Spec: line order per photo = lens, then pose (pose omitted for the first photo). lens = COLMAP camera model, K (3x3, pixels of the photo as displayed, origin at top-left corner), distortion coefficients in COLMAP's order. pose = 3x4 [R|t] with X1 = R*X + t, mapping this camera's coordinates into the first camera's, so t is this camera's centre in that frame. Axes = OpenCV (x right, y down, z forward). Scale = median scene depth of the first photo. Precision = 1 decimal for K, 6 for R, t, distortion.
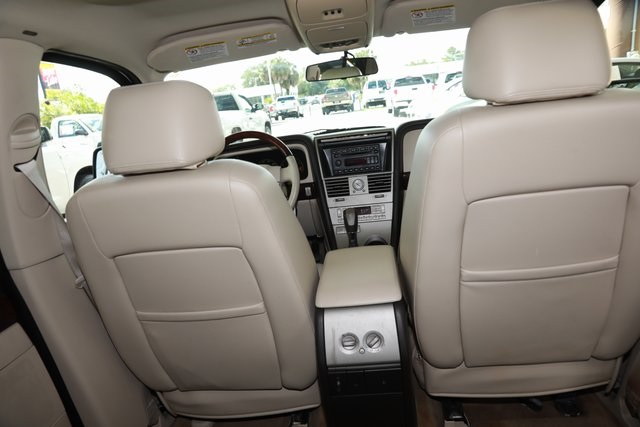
lens RADIAL K [[435.2, 0, 320.0], [0, 435.2, 213.5], [0, 0, 1]] dist [-0.105375, 0.085880]
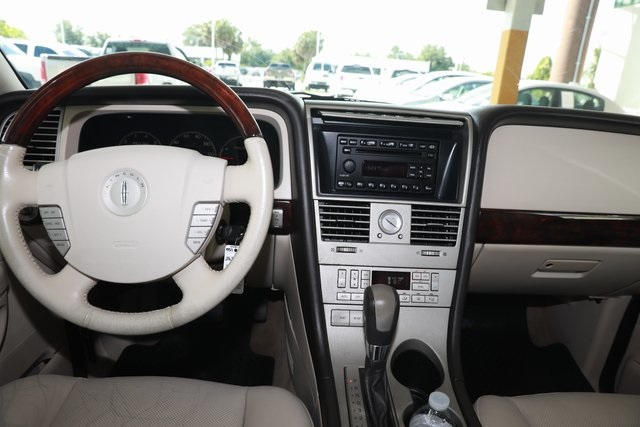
lens RADIAL K [[435.2, 0, 320.0], [0, 435.2, 213.5], [0, 0, 1]] dist [-0.105375, 0.085880]
pose [[0.974539, 0.136601, 0.177801, -0.064607], [-0.144794, 0.988881, 0.033887, -0.077165], [-0.171195, -0.058769, 0.983483, 0.543762]]
